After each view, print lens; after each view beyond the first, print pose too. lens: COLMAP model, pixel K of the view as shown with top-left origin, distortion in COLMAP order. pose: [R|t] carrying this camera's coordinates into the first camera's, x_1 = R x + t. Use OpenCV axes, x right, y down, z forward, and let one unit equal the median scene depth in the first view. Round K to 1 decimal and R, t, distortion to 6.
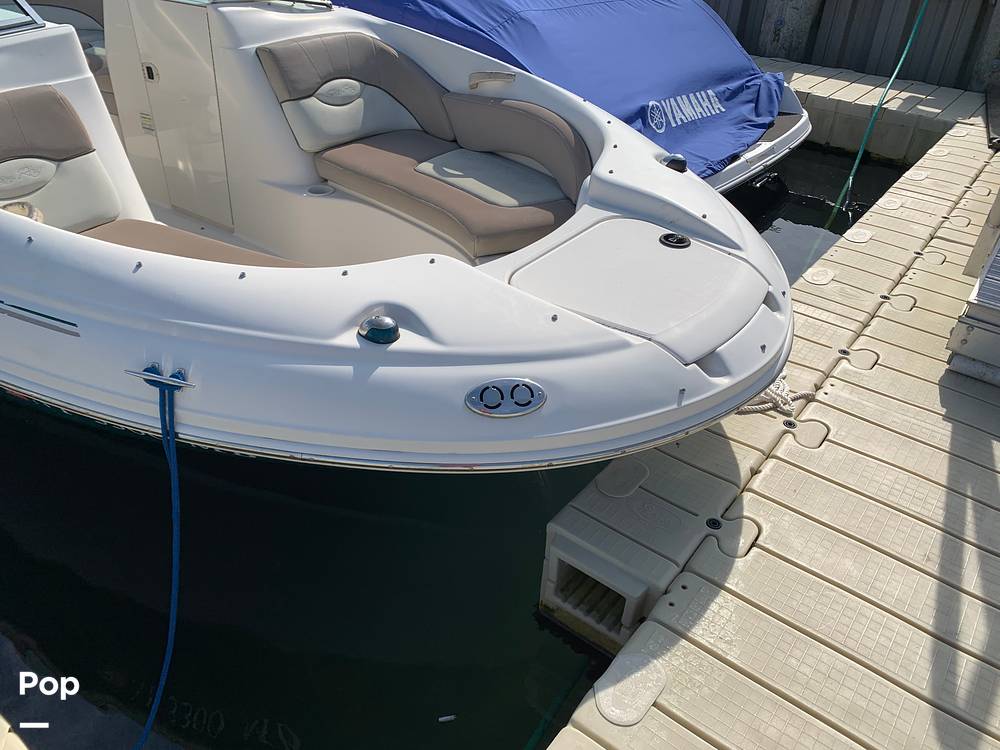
lens RADIAL K [[802.0, 0, 500.0], [0, 802.0, 375.0], [0, 0, 1]] dist [-0.001467, -0.000076]
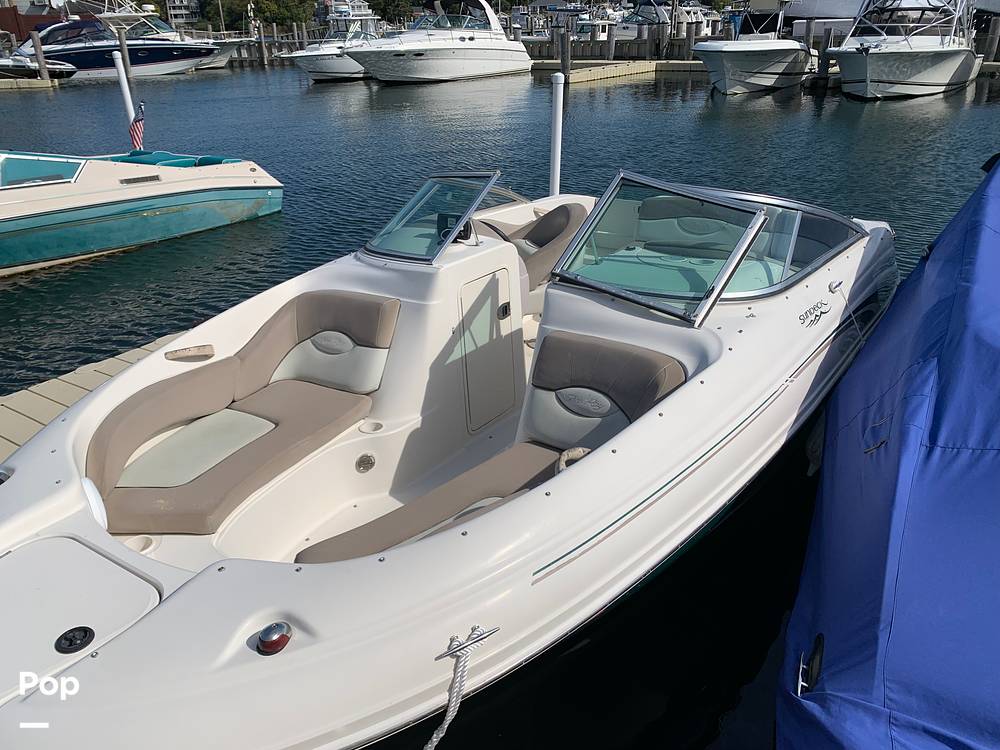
lens RADIAL K [[736.1, 0, 500.0], [0, 736.1, 375.0], [0, 0, 1]] dist [0.000913, -0.000051]
pose [[0.027842, 0.360956, -0.932167, 0.603085], [-0.522824, 0.800068, 0.294188, -0.605680], [0.851986, 0.479169, 0.210992, 0.762602]]
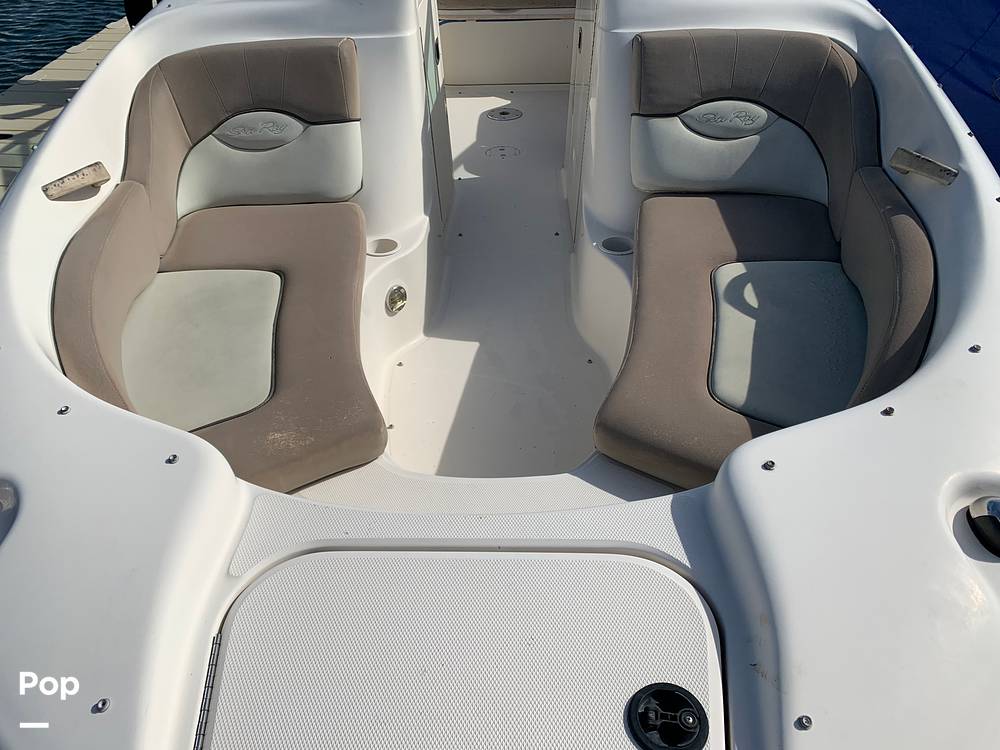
lens RADIAL K [[761.2, 0, 500.0], [0, 761.2, 375.0], [0, 0, 1]] dist [0.000153, -0.000710]
pose [[0.536430, 0.477351, -0.695973, 0.256956], [-0.414232, 0.867421, 0.275668, -0.276296], [0.735292, 0.140418, 0.663045, 0.488044]]
